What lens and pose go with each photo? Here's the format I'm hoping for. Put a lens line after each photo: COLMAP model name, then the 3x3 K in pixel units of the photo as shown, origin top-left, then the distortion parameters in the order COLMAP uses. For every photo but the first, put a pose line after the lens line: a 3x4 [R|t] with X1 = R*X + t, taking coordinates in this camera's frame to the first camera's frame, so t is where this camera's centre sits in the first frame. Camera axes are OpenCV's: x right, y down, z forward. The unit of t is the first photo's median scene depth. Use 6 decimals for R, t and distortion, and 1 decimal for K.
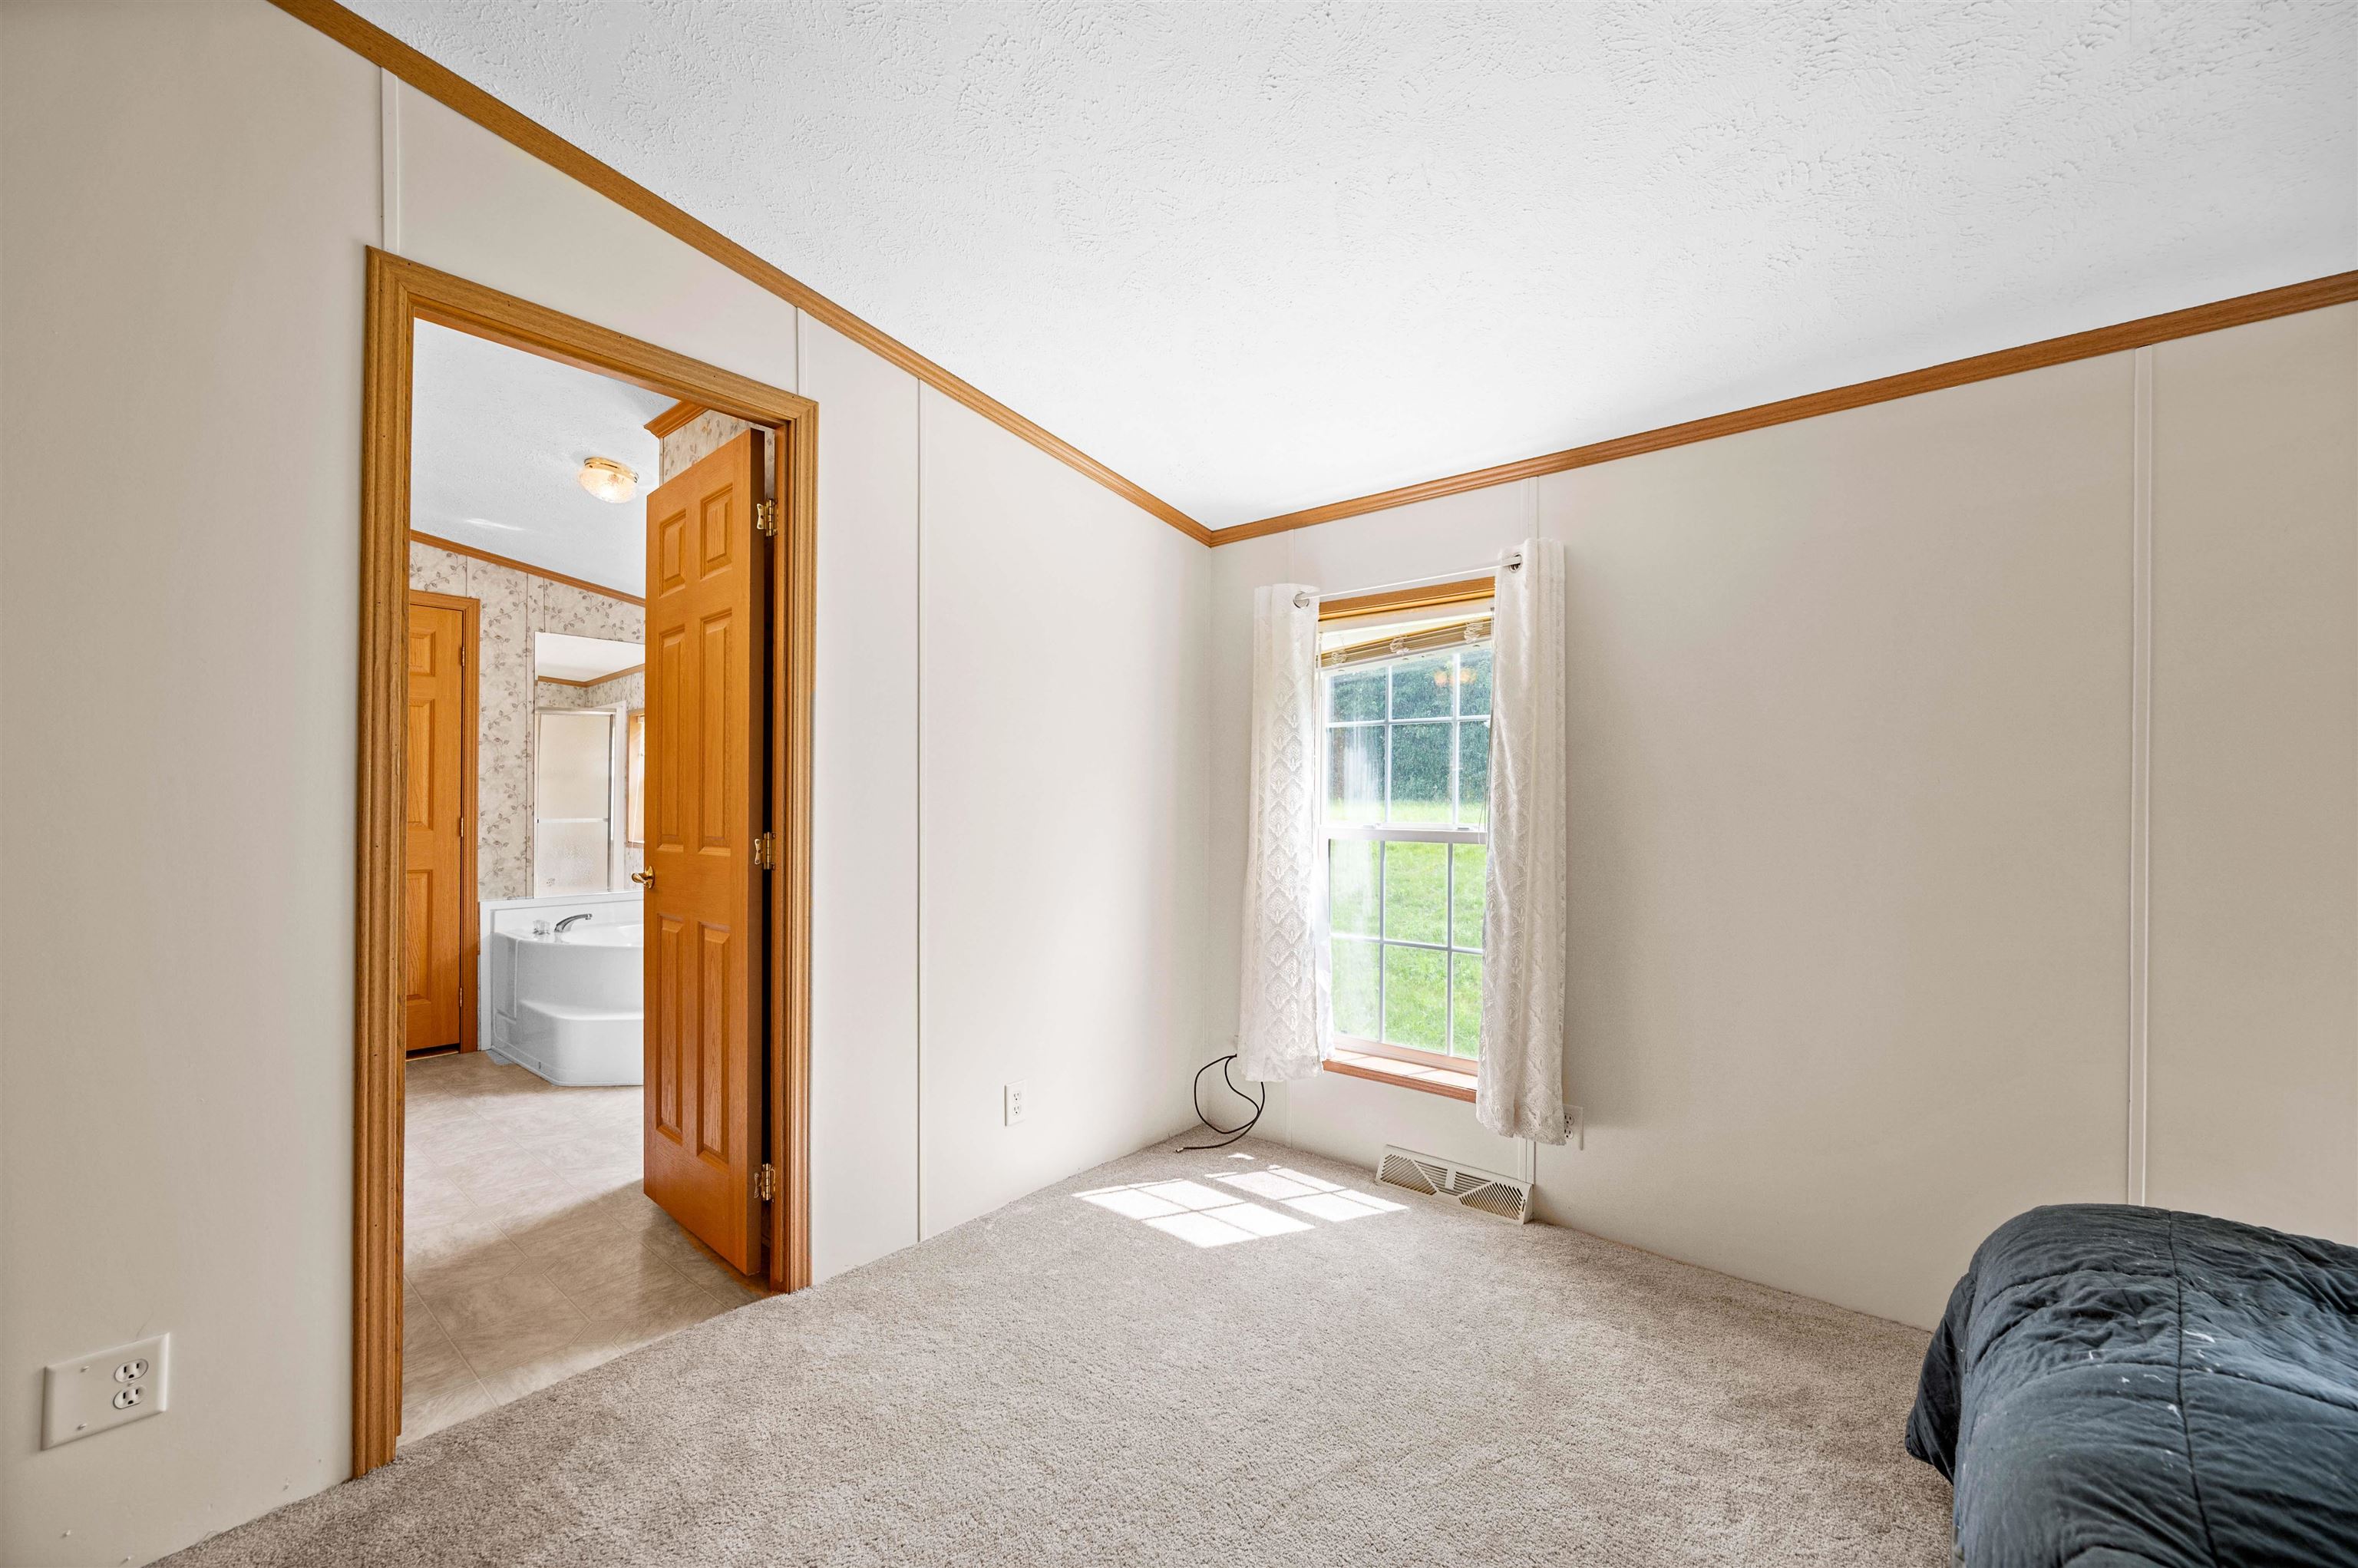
lens RADIAL K [[940.4, 0, 1160.6], [0, 940.4, 799.4], [0, 0, 1]] dist [-0.001910, 0.000324]
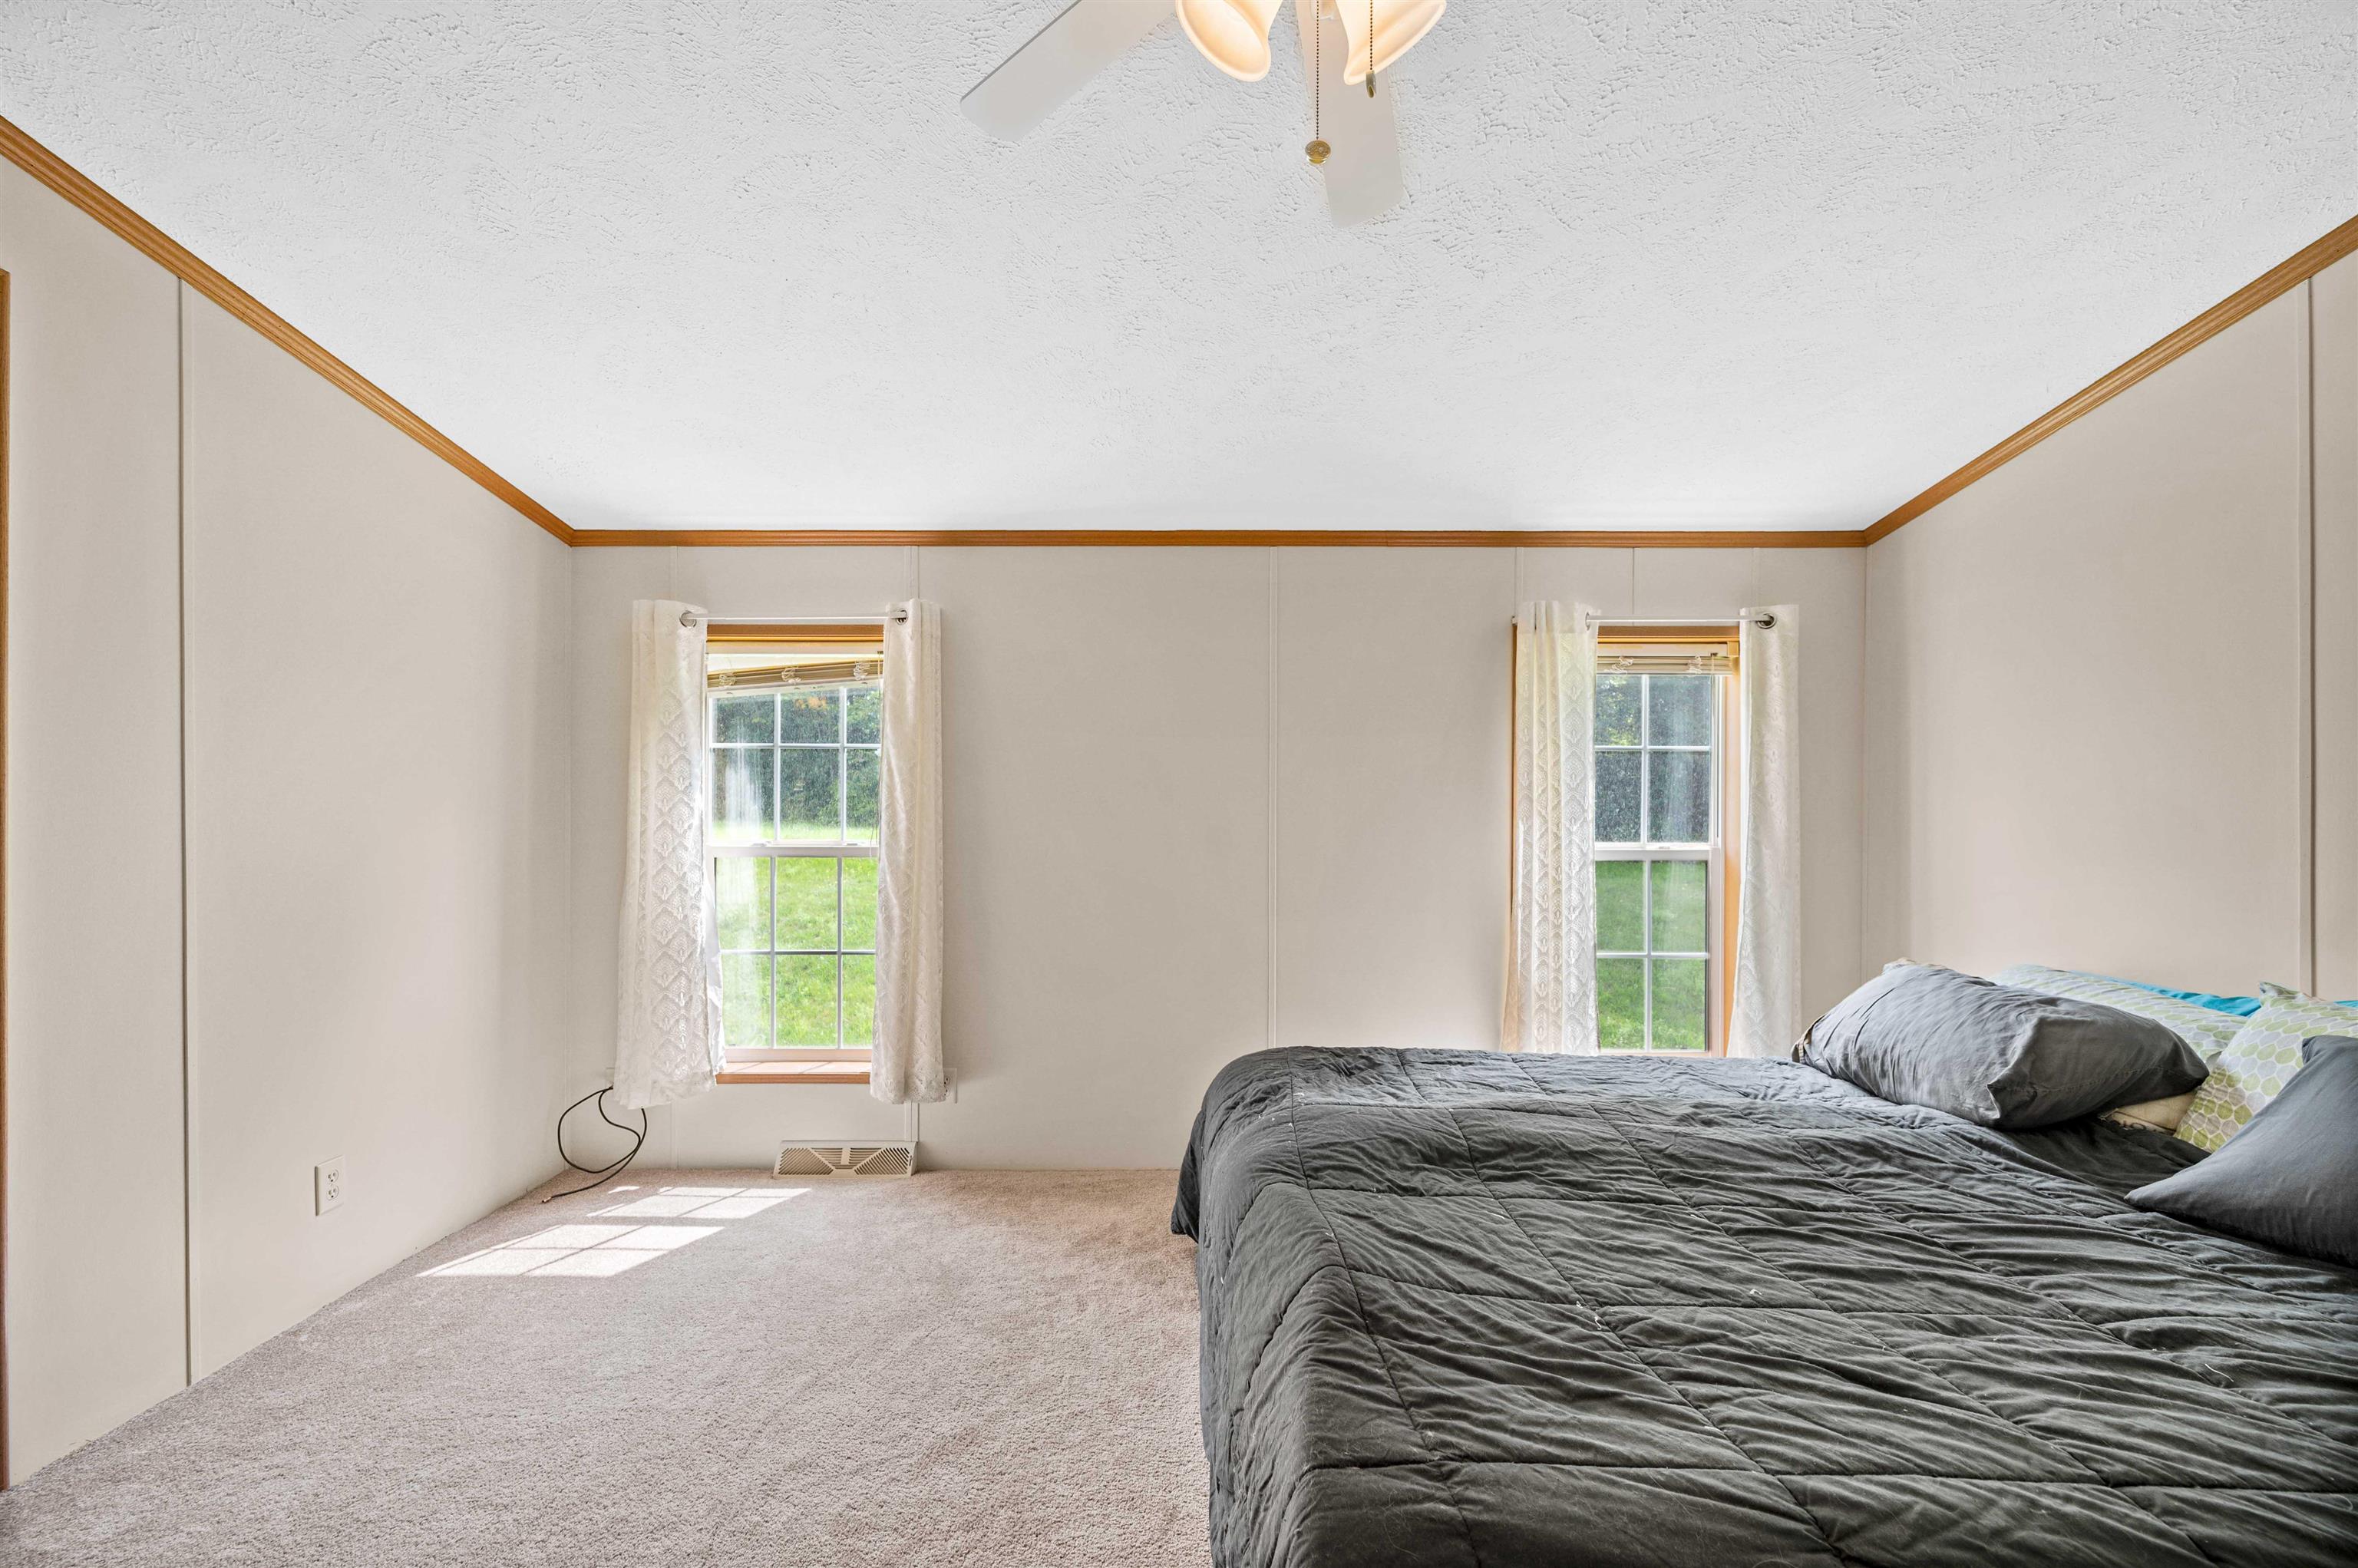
lens RADIAL K [[942.6, 0, 1170.6], [0, 942.6, 822.8], [0, 0, 1]] dist [-0.000666, -0.000007]
pose [[0.760275, -0.004506, 0.649585, -0.120402], [0.002949, 0.999990, 0.003485, 0.002947], [-0.649594, -0.000734, 0.760281, -0.103501]]
